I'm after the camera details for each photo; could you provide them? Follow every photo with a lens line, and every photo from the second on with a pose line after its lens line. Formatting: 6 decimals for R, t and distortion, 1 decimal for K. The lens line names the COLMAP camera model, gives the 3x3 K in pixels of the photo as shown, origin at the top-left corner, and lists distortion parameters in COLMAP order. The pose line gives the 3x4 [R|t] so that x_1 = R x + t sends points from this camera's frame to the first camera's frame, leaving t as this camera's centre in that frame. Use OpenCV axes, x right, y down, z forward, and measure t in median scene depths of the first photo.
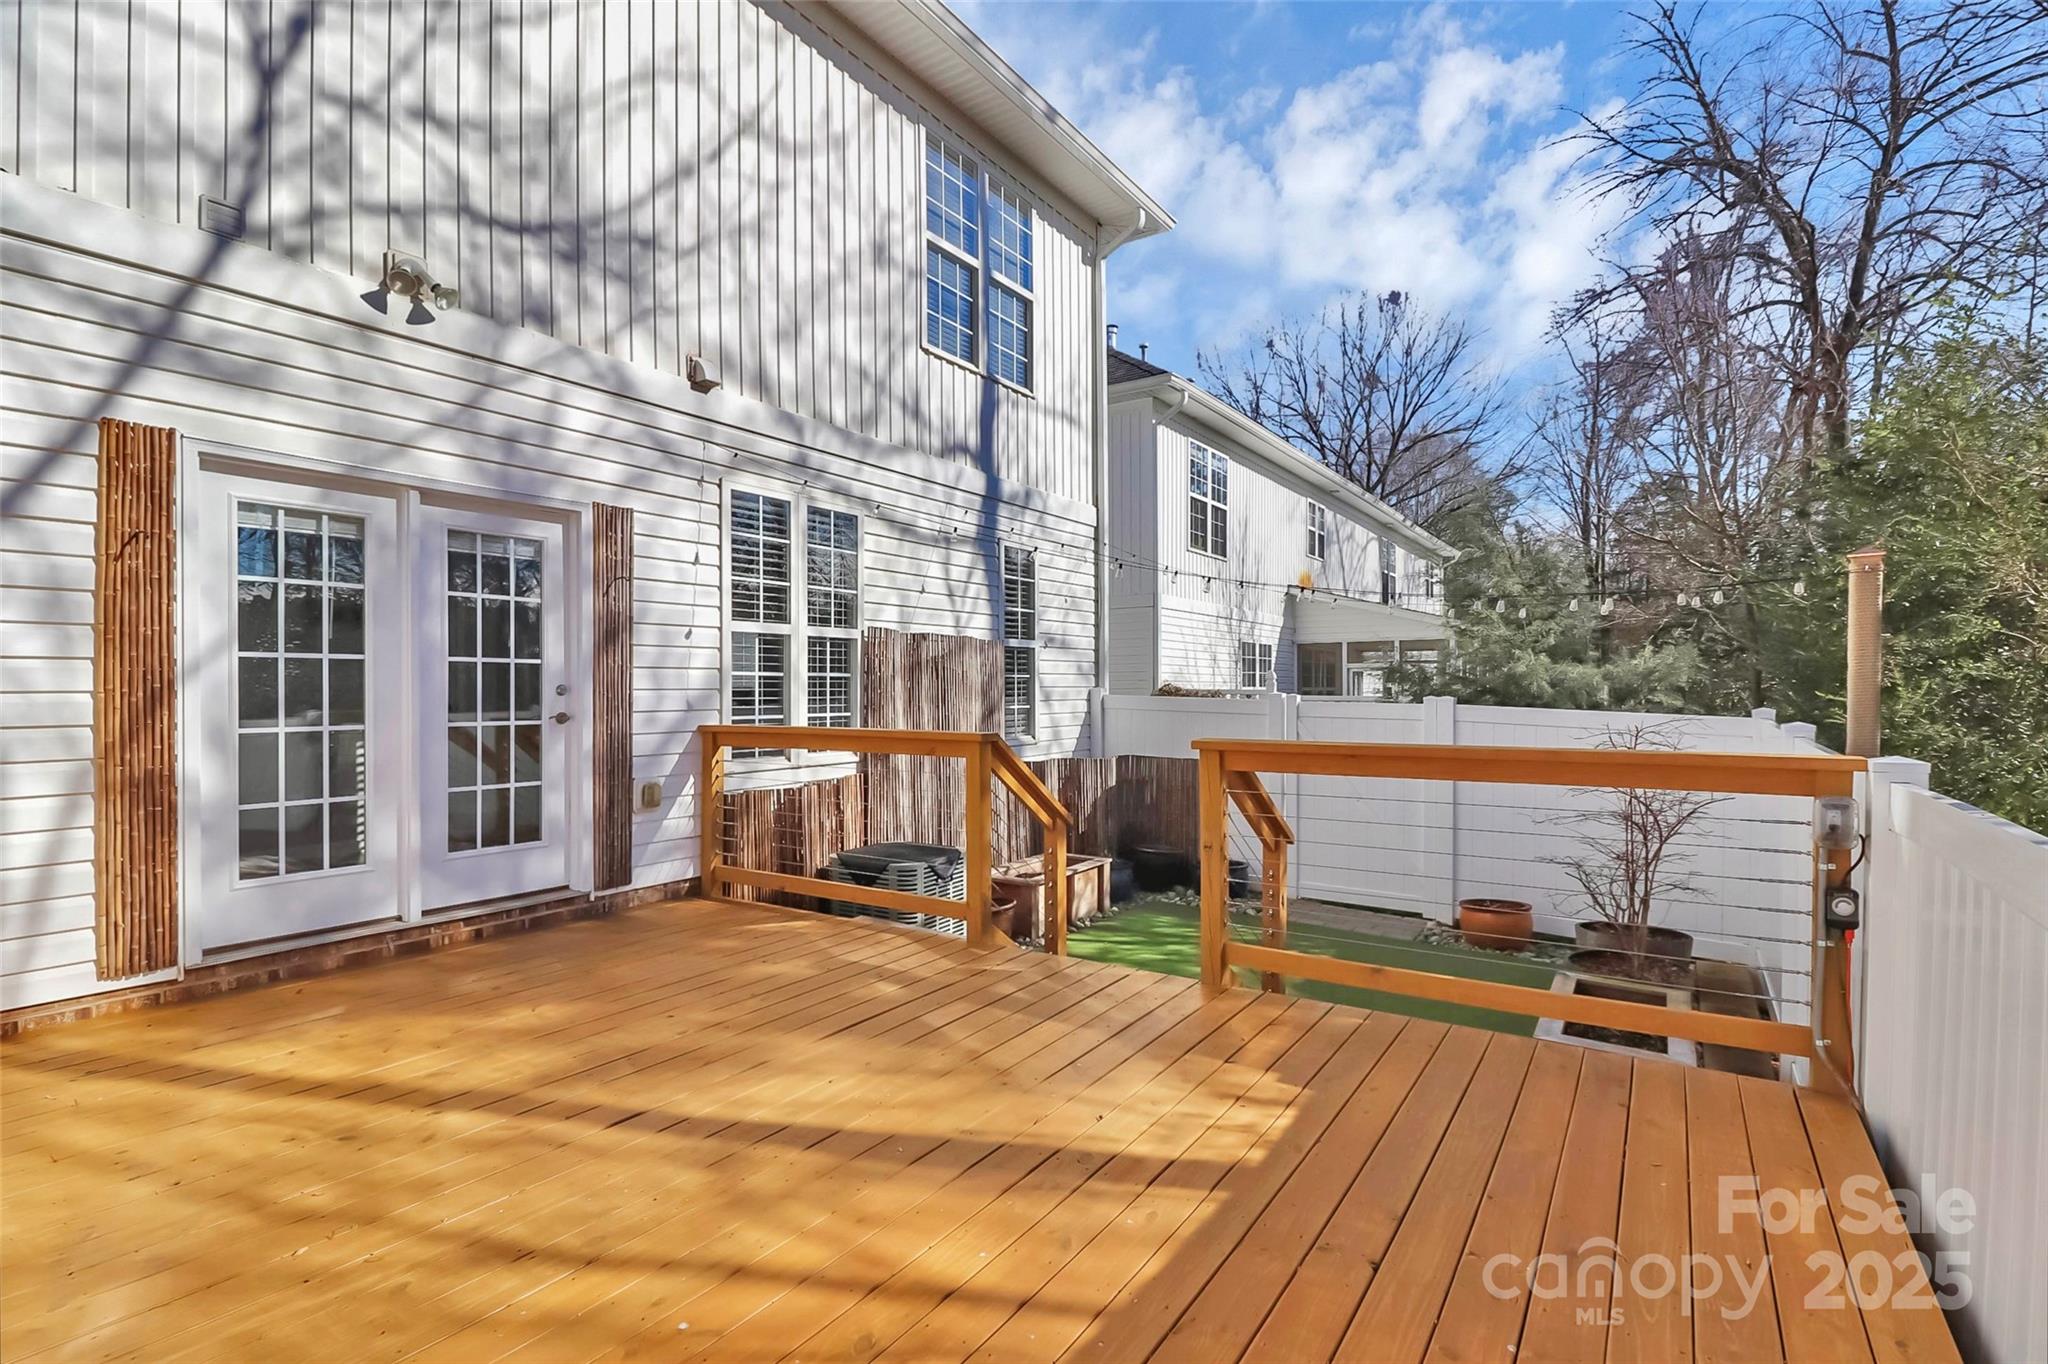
lens RADIAL K [[969.3, 0, 1020.5], [0, 969.3, 672.8], [0, 0, 1]] dist [-0.001768, -0.000286]
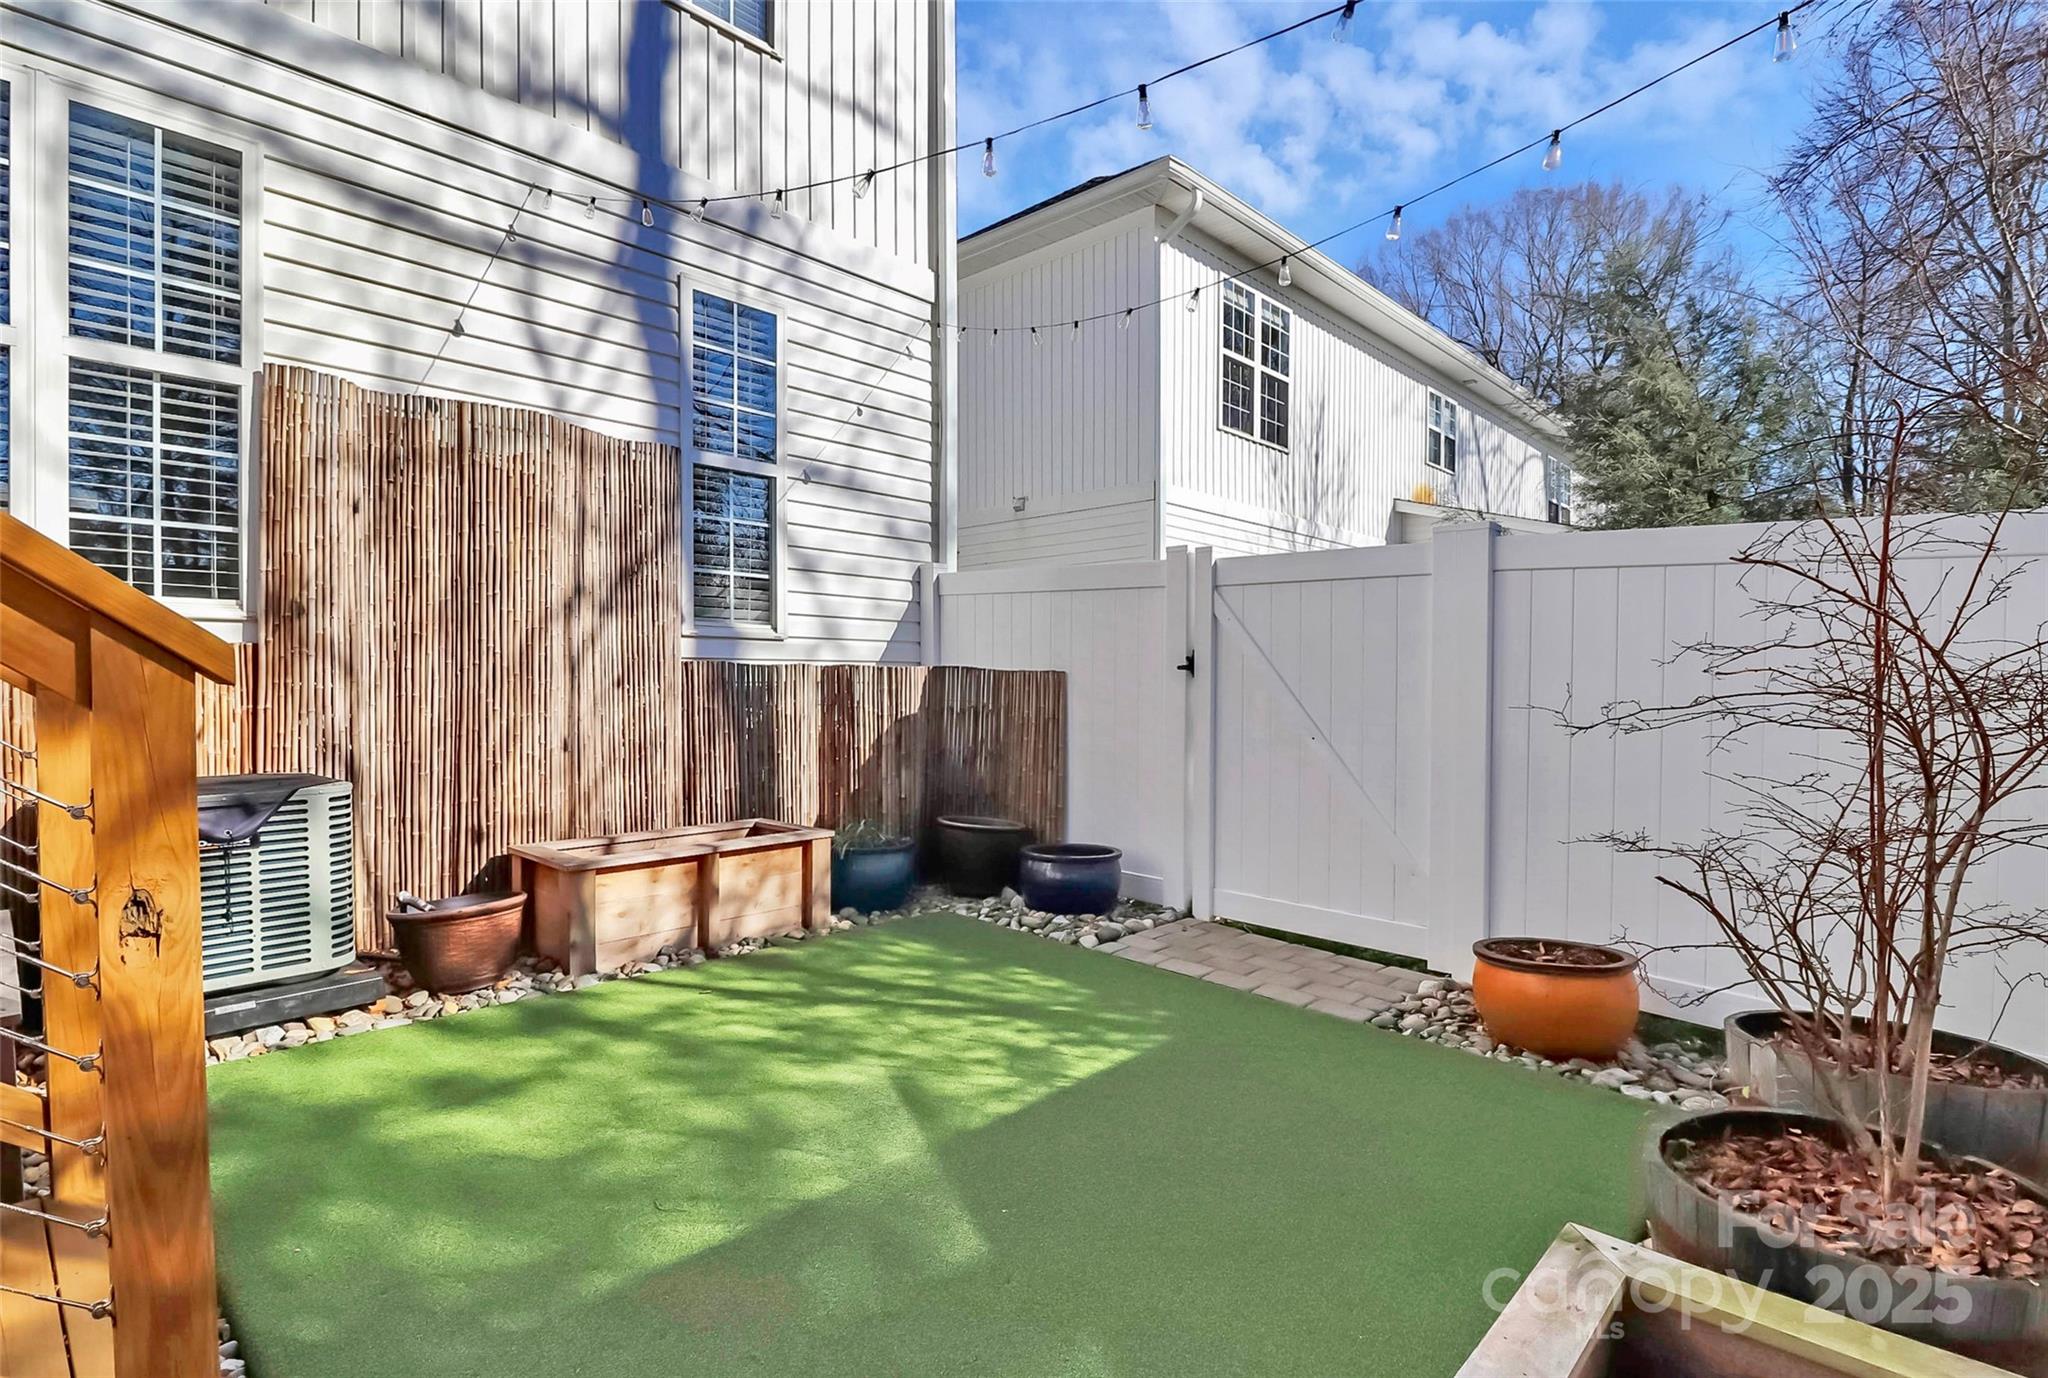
lens RADIAL K [[1019.5, 0, 1022.7], [0, 1019.5, 663.4], [0, 0, 1]] dist [-0.002892, -0.012924]
pose [[0.987903, 0.004988, -0.154992, 0.294217], [-0.005193, 0.999986, -0.000923, 0.098555], [0.154985, 0.001716, 0.987915, 0.458244]]
